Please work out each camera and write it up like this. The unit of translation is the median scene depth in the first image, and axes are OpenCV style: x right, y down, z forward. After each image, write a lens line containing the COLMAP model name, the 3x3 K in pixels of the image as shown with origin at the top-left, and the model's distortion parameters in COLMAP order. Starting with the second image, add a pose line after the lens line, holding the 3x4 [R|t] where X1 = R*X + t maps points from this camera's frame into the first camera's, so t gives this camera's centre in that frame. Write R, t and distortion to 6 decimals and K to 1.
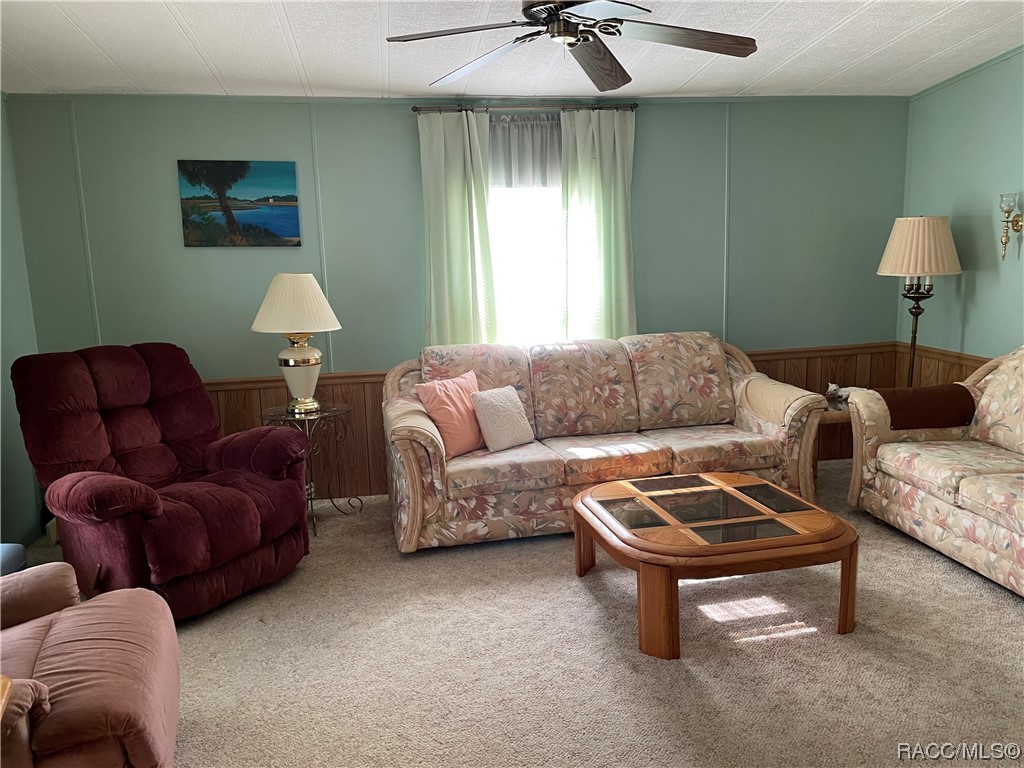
lens RADIAL K [[771.8, 0, 519.9], [0, 771.8, 379.2], [0, 0, 1]] dist [0.084501, -0.109347]
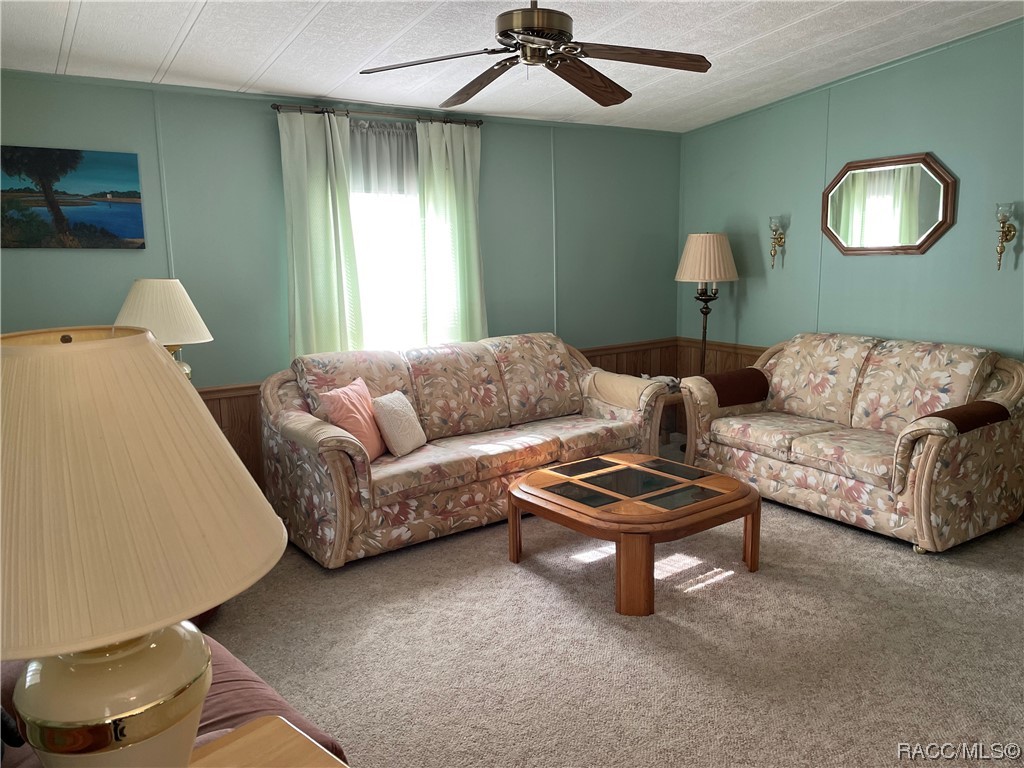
lens RADIAL K [[771.8, 0, 517.3], [0, 771.8, 376.4], [0, 0, 1]] dist [0.084501, -0.109347]
pose [[0.914212, -0.051777, 0.401915, -0.271179], [0.057790, 0.998325, -0.002840, 0.001653], [-0.401095, 0.025823, 0.915672, 0.016492]]
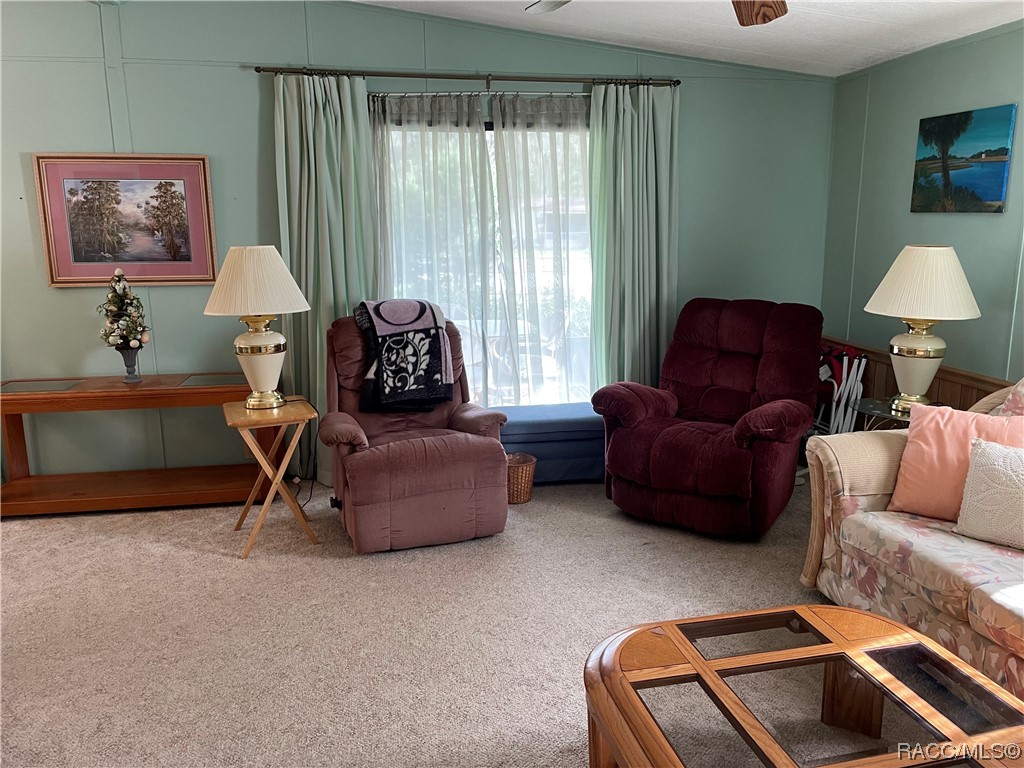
lens RADIAL K [[771.8, 0, 522.3], [0, 771.8, 379.2], [0, 0, 1]] dist [0.084501, -0.109347]
pose [[0.004237, 0.222524, -0.974918, 0.541757], [-0.161667, 0.962254, 0.218931, -0.109371], [0.986836, 0.156685, 0.040052, 0.542961]]
